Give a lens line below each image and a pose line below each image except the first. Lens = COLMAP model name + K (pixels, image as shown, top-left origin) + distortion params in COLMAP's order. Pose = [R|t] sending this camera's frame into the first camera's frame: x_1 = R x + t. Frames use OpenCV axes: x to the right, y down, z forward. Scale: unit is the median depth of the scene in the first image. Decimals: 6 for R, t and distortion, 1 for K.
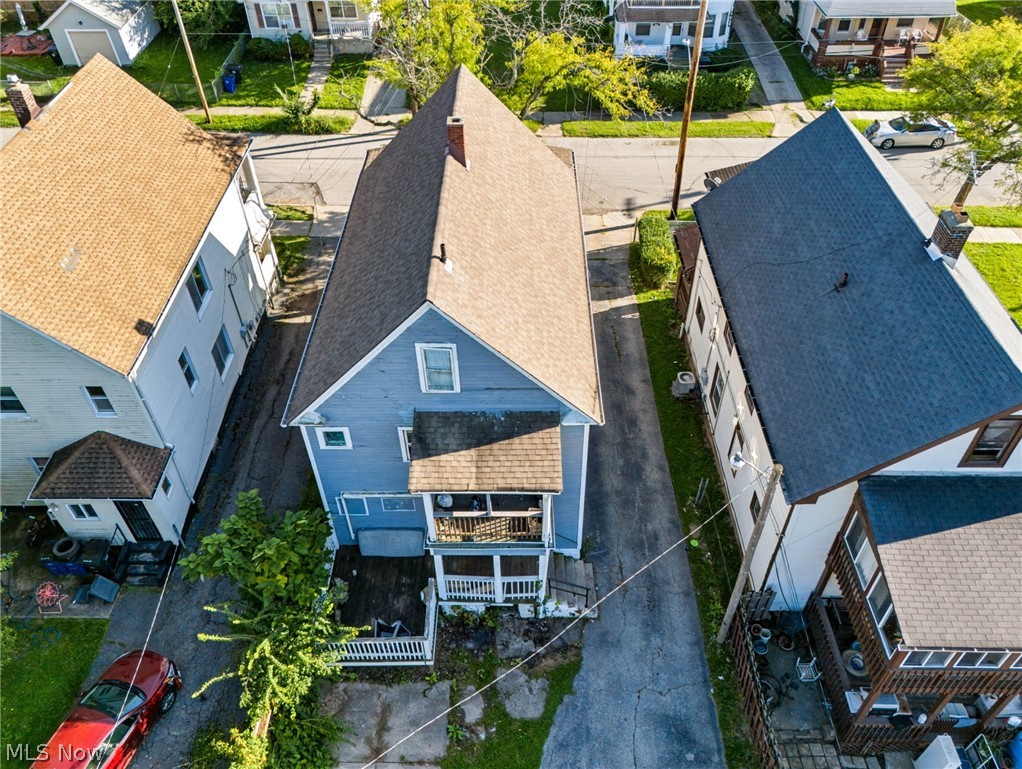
lens RADIAL K [[764.2, 0, 478.6], [0, 764.2, 380.3], [0, 0, 1]] dist [0.020186, -0.004406]
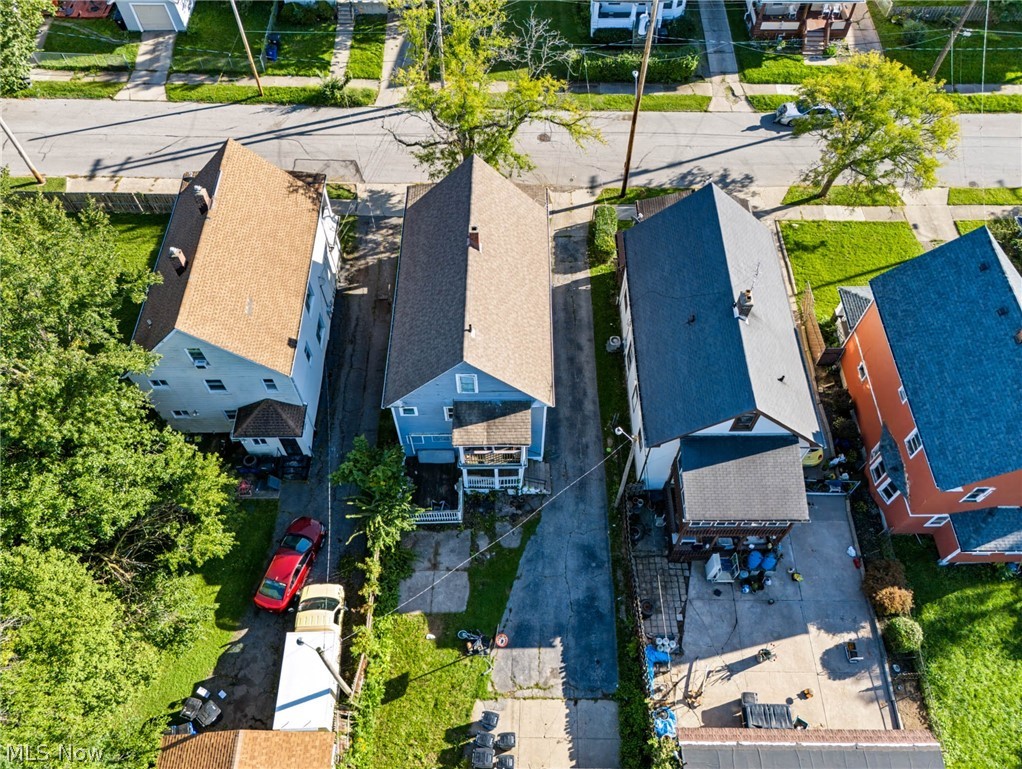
lens RADIAL K [[768.7, 0, 511.0], [0, 768.7, 384.5], [0, 0, 1]] dist [0.025982, -0.005413]
pose [[0.998260, -0.003154, 0.058882, -0.045617], [-0.011907, 0.967217, 0.253673, -0.403158], [-0.057751, -0.253933, 0.965496, -0.687423]]
